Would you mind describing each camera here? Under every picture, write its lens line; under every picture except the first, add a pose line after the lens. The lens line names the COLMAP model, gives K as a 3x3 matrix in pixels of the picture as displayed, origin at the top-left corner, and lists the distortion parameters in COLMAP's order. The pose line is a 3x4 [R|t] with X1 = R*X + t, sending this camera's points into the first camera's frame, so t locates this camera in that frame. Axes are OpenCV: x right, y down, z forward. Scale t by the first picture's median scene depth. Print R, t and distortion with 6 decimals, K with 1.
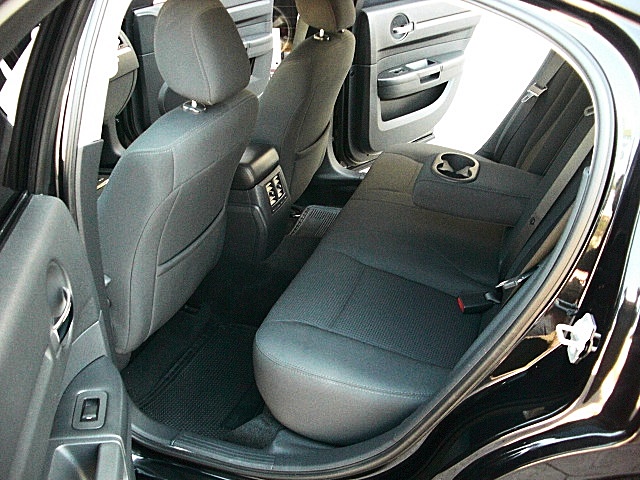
lens RADIAL K [[628.1, 0, 308.8], [0, 628.1, 238.4], [0, 0, 1]] dist [-0.205759, 0.173584]
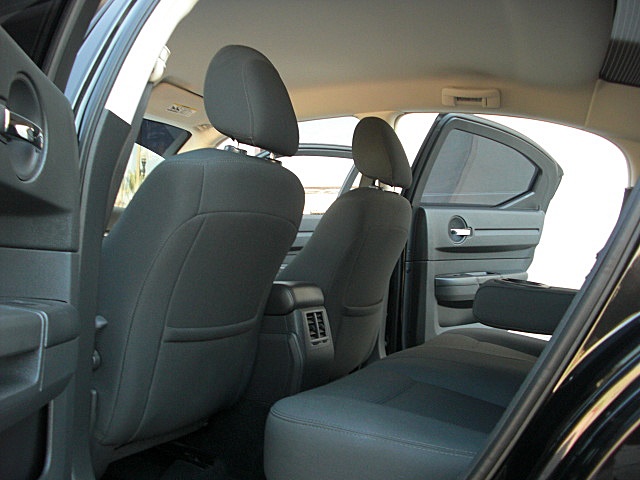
lens RADIAL K [[628.1, 0, 308.8], [0, 628.1, 238.4], [0, 0, 1]] dist [-0.205759, 0.173584]
pose [[0.993378, 0.046312, -0.105145, 0.016846], [-0.092261, 0.866935, -0.489808, 0.187215], [0.068470, 0.496265, 0.865467, 0.129800]]
